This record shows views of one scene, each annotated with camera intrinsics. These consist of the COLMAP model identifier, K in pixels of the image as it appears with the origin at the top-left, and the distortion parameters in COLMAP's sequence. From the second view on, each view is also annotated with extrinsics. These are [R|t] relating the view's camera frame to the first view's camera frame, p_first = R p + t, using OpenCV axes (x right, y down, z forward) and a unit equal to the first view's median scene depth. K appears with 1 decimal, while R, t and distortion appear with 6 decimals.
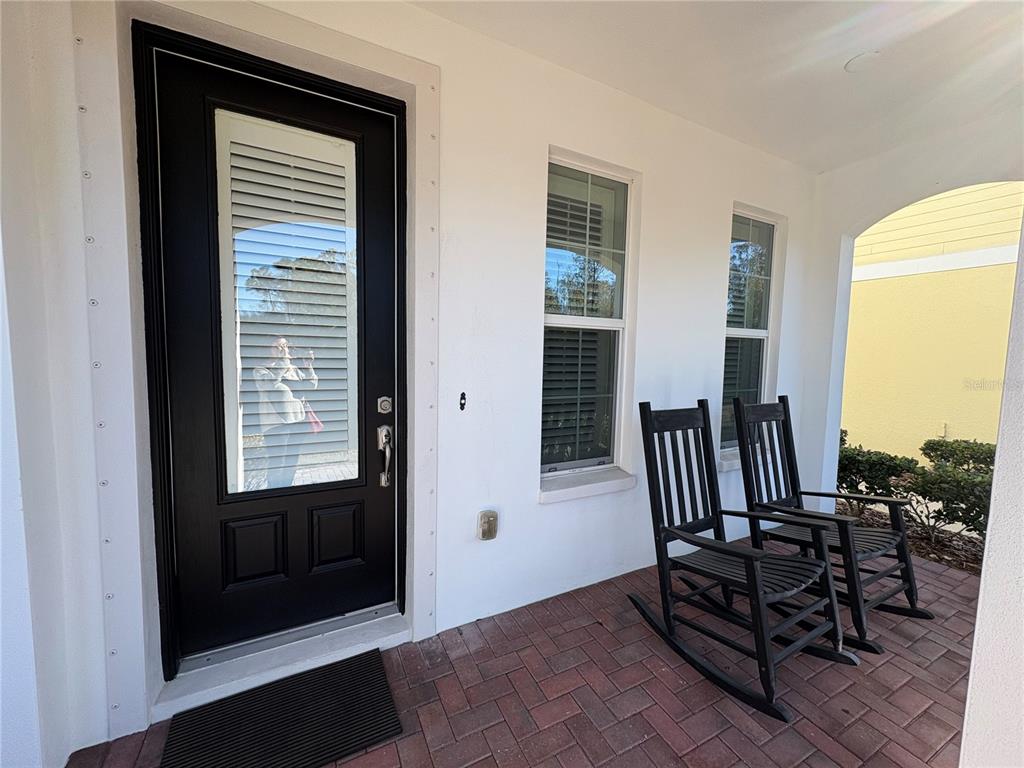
lens RADIAL K [[408.9, 0, 512.0], [0, 408.9, 384.0], [0, 0, 1]] dist [-0.000318, 0.000659]
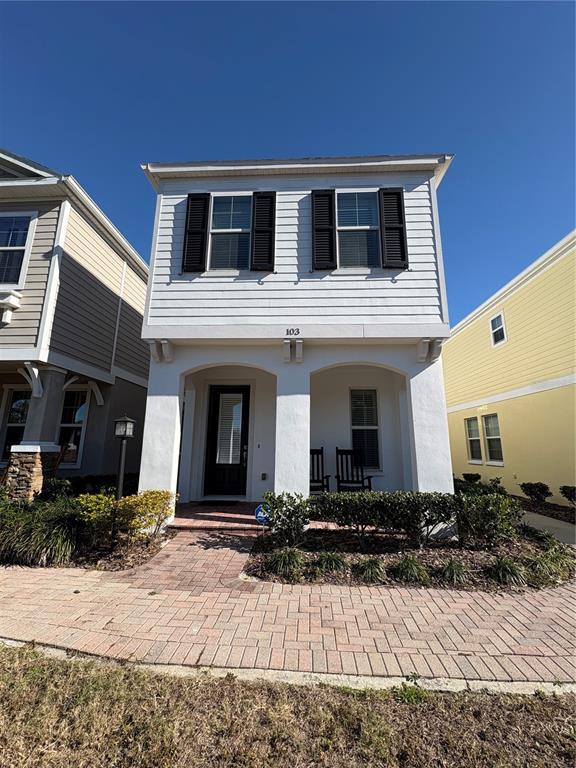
lens RADIAL K [[306.7, 0, 288.0], [0, 306.7, 384.0], [0, 0, 1]] dist [-0.000318, 0.000659]
pose [[0.863743, -0.112468, -0.491221, 1.849687], [-0.028486, 0.962321, -0.270418, 0.279842], [0.503126, 0.247565, 0.827995, -1.755999]]
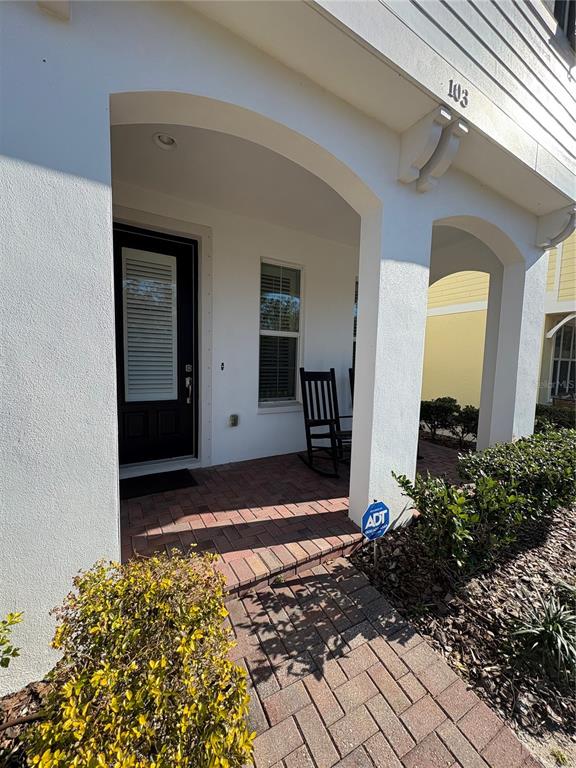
lens RADIAL K [[306.7, 0, 288.0], [0, 306.7, 384.0], [0, 0, 1]] dist [-0.000318, 0.000659]
pose [[0.998486, -0.002587, 0.054952, 0.157201], [0.002104, 0.999959, 0.008860, 0.126933], [-0.054973, -0.008731, 0.998450, -0.775446]]
